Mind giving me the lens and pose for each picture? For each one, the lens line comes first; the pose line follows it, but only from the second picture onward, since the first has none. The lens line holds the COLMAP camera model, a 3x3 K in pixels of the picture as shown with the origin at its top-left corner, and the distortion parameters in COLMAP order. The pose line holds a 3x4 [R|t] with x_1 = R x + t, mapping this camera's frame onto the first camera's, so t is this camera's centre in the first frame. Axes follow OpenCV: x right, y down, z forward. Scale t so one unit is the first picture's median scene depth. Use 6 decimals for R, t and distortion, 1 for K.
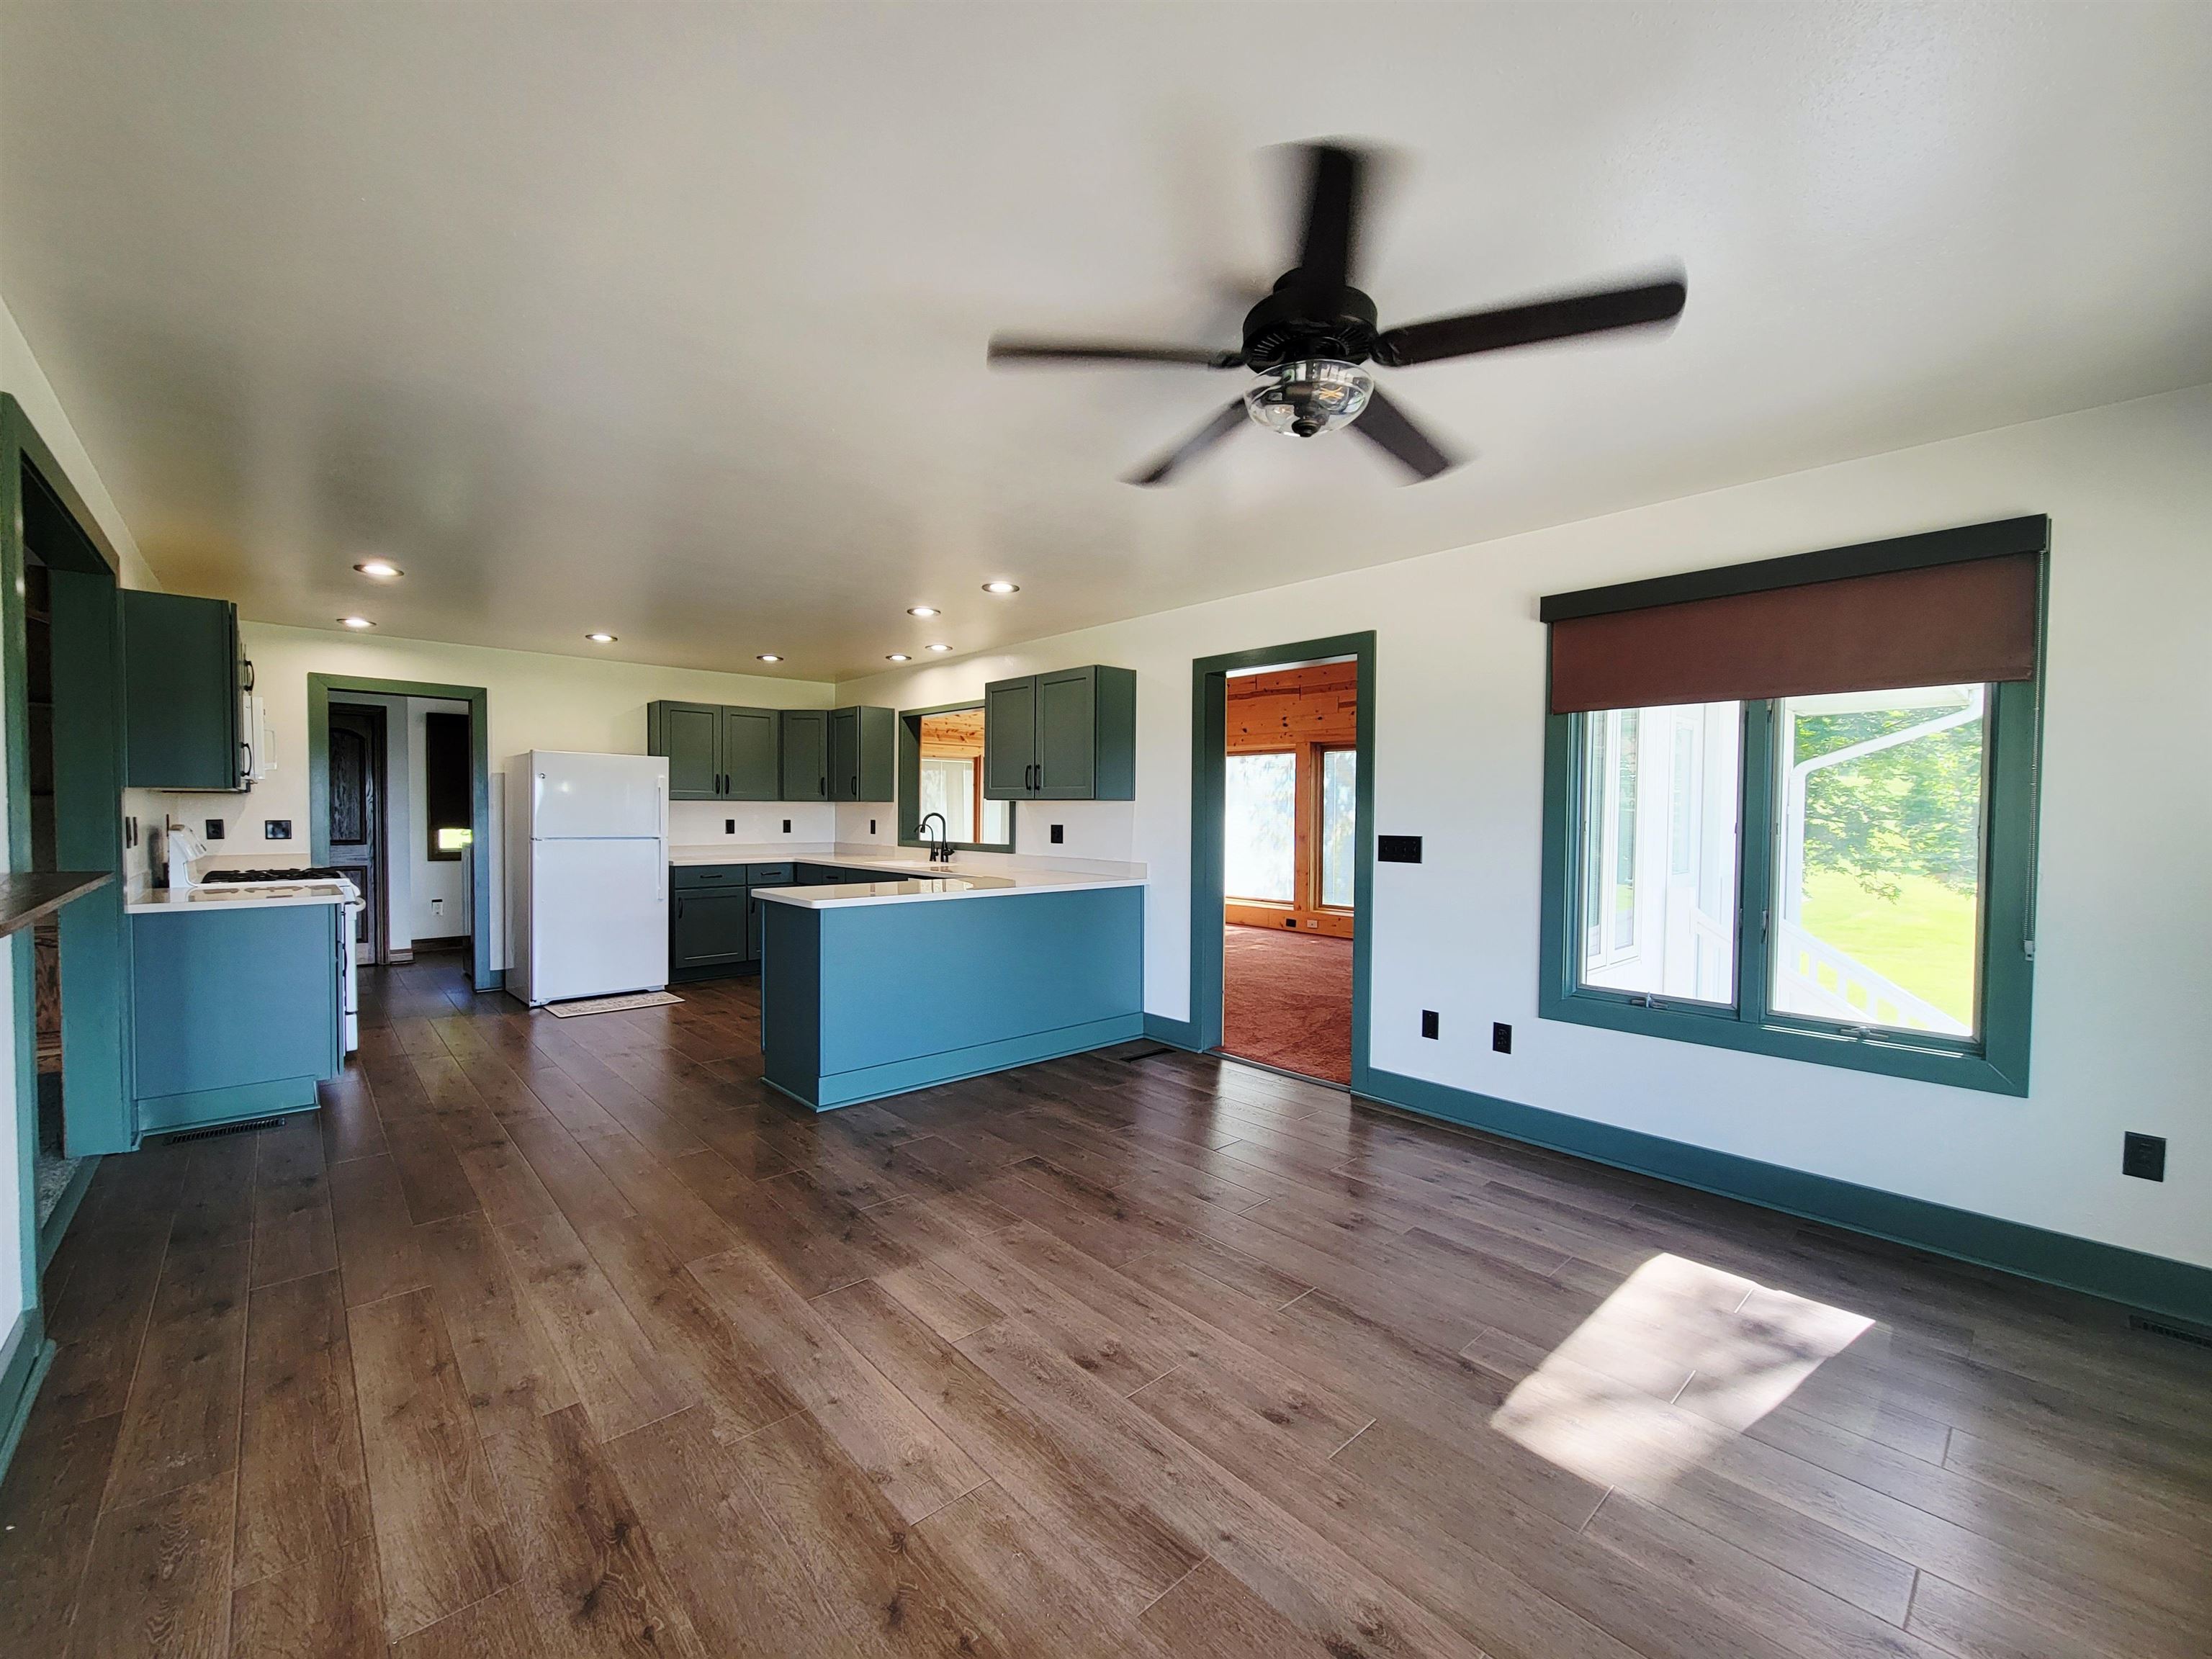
lens RADIAL K [[897.3, 0, 1108.1], [0, 897.3, 834.9], [0, 0, 1]] dist [0.001230, -0.001509]
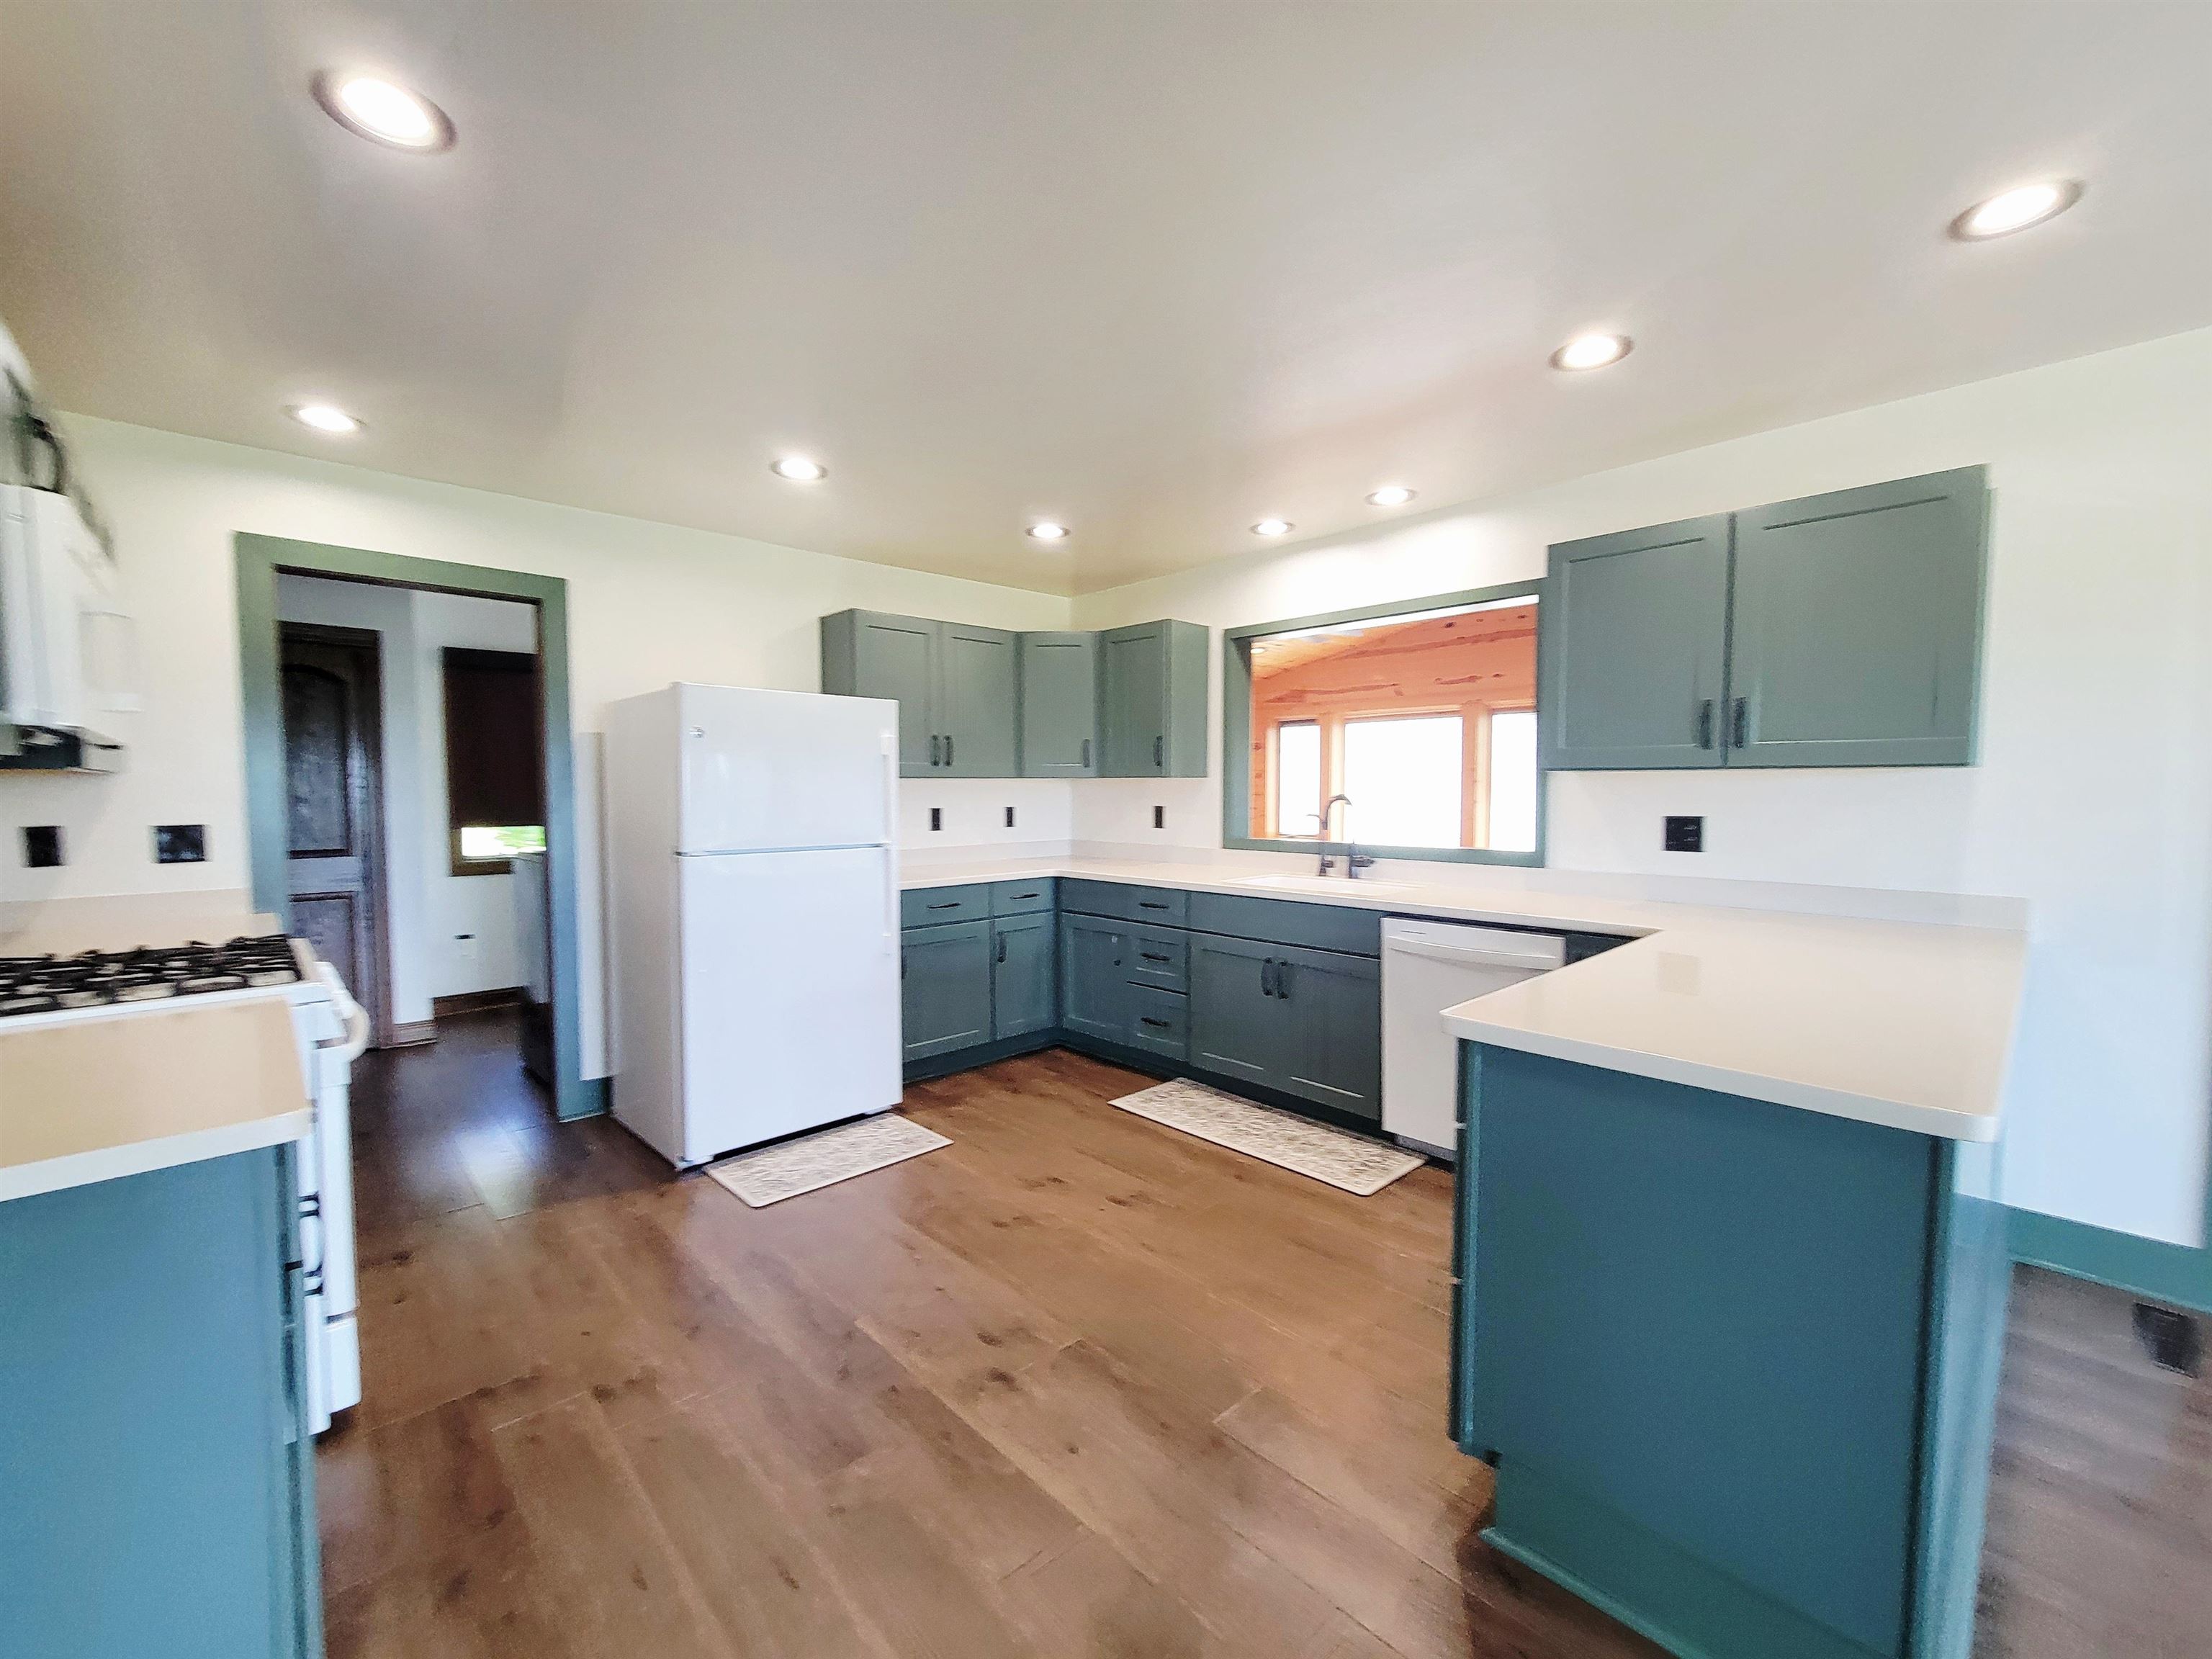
lens RADIAL K [[897.3, 0, 1106.6], [0, 897.3, 834.6], [0, 0, 1]] dist [0.001230, -0.001509]
pose [[0.999859, -0.011991, 0.011792, -0.330485], [0.011674, 0.999580, 0.026528, -0.014677], [-0.012105, -0.026386, 0.999579, 0.394742]]
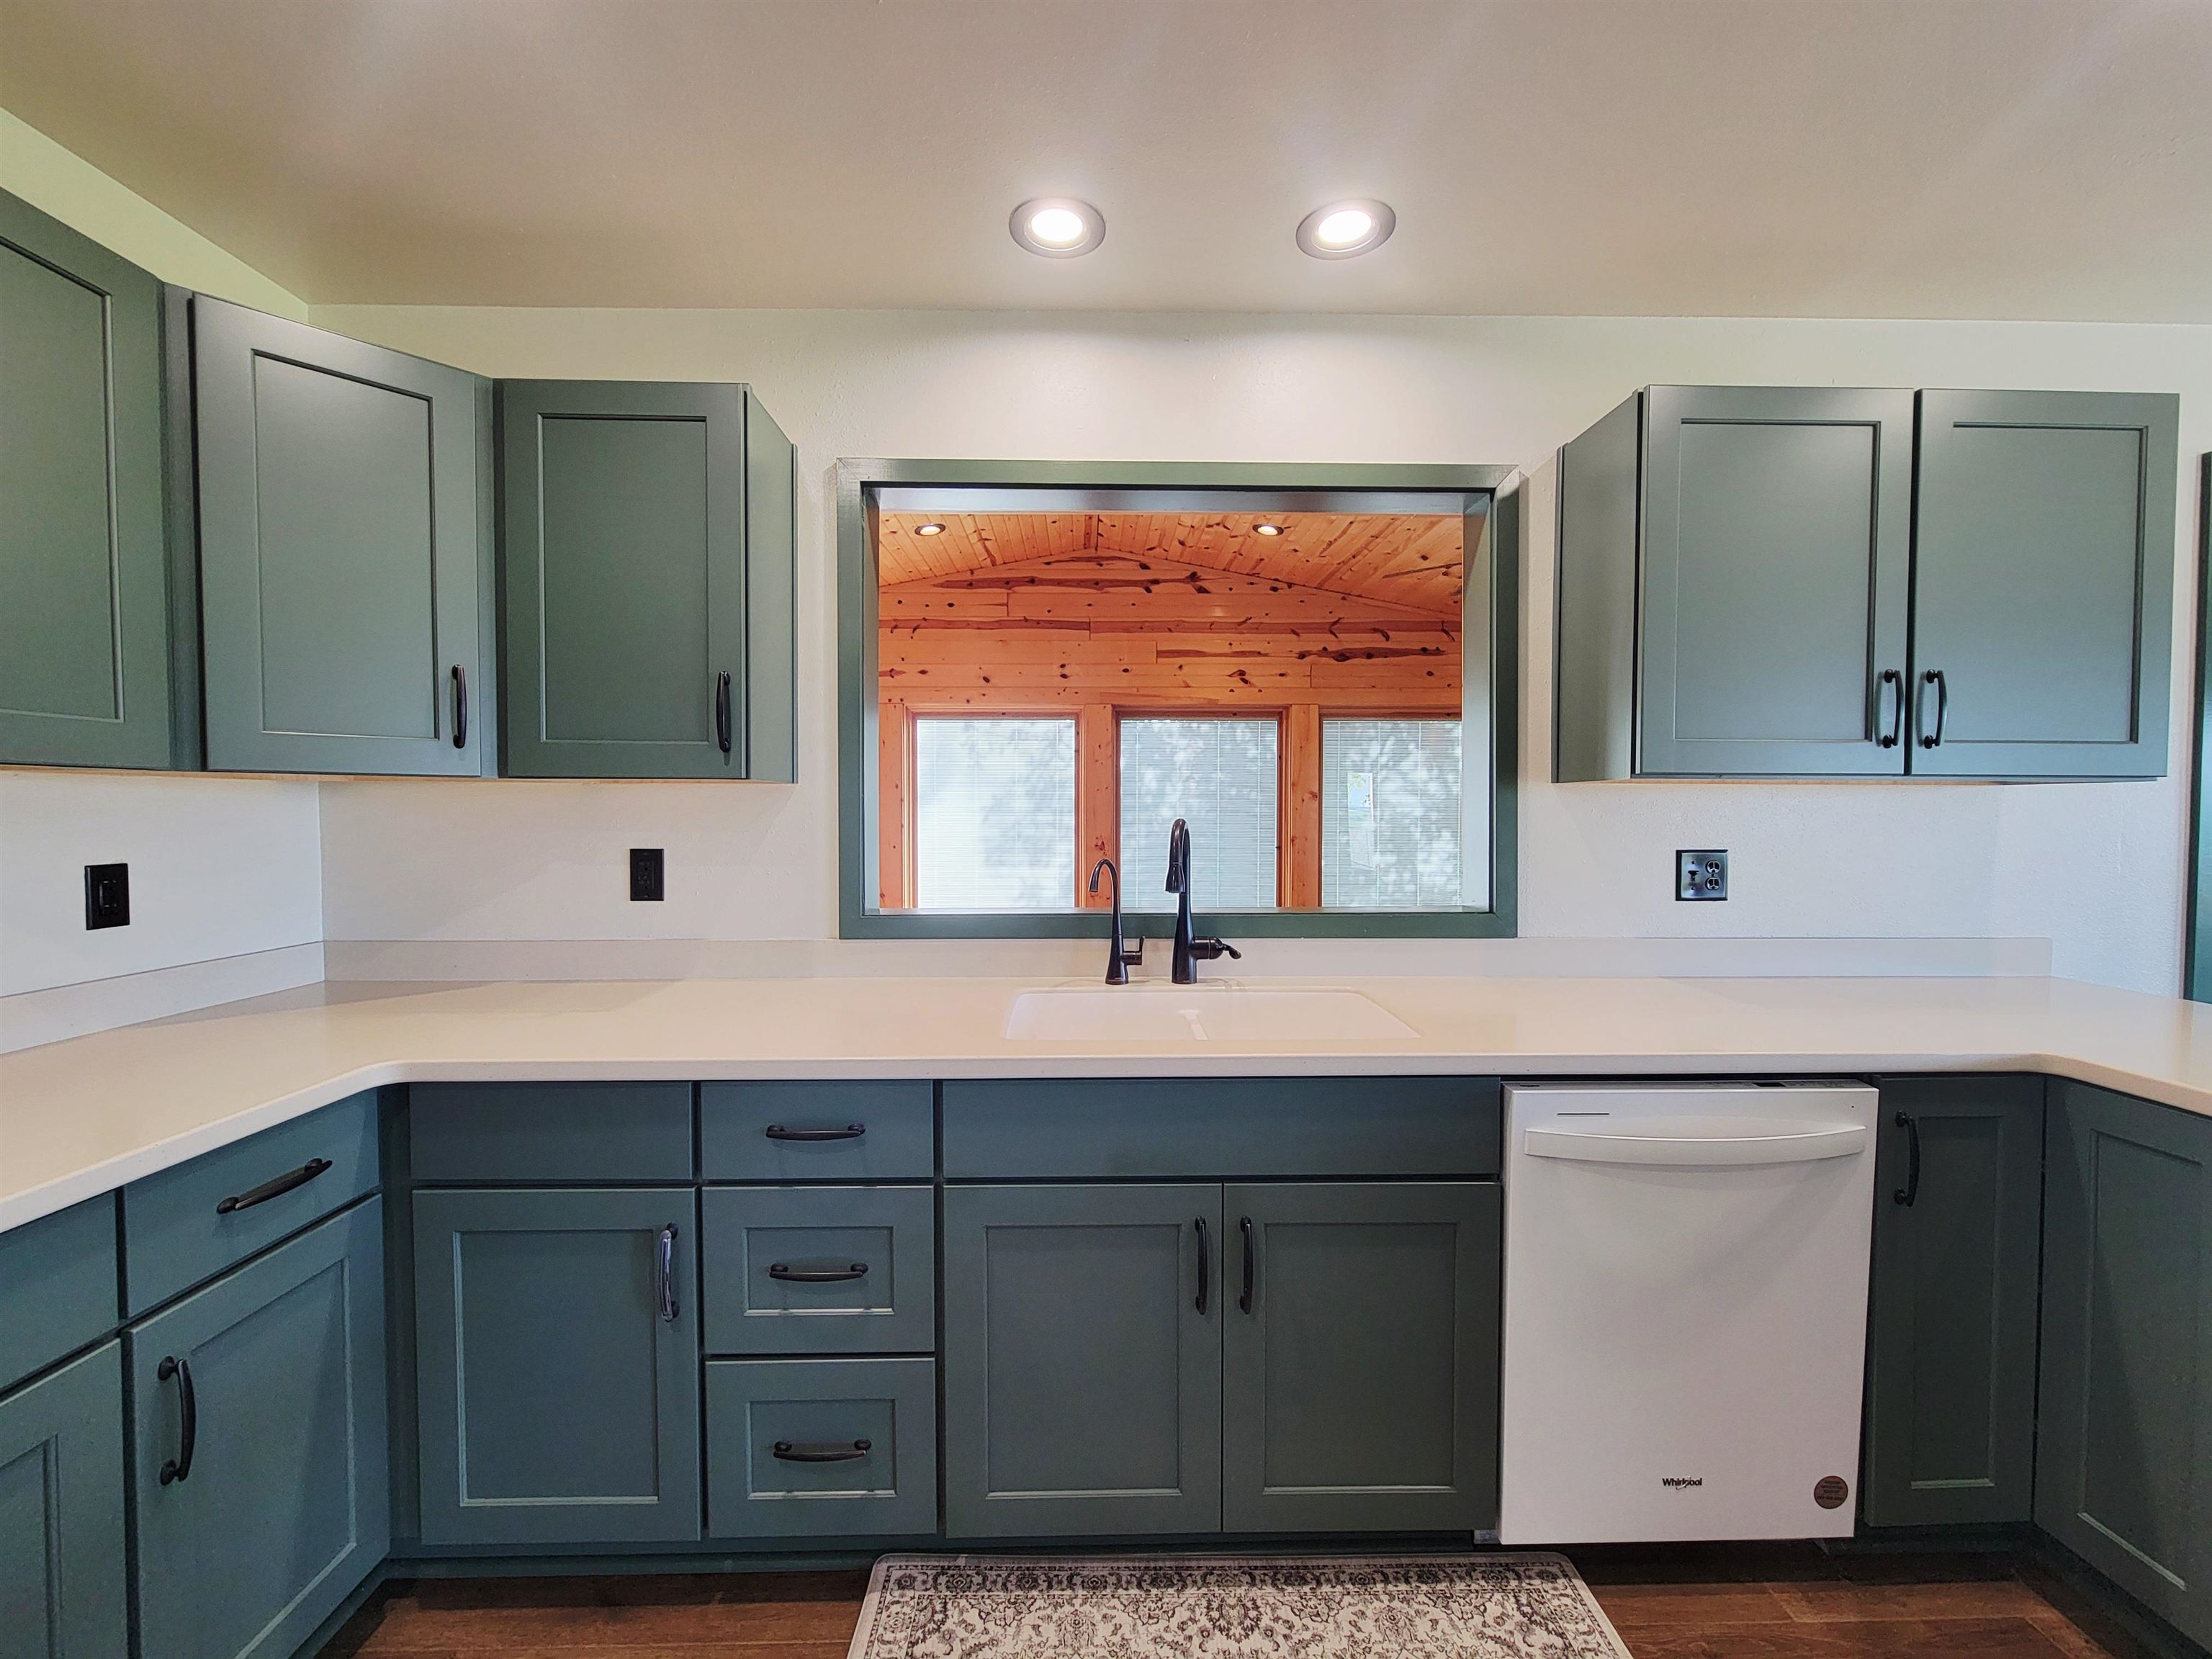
lens RADIAL K [[897.3, 0, 1108.2], [0, 897.3, 830.9], [0, 0, 1]] dist [0.001230, -0.001509]
pose [[0.662573, -0.027310, 0.748500, -0.400894], [0.024858, 0.999586, 0.014467, -0.024148], [-0.748585, 0.009021, 0.662977, 0.772229]]
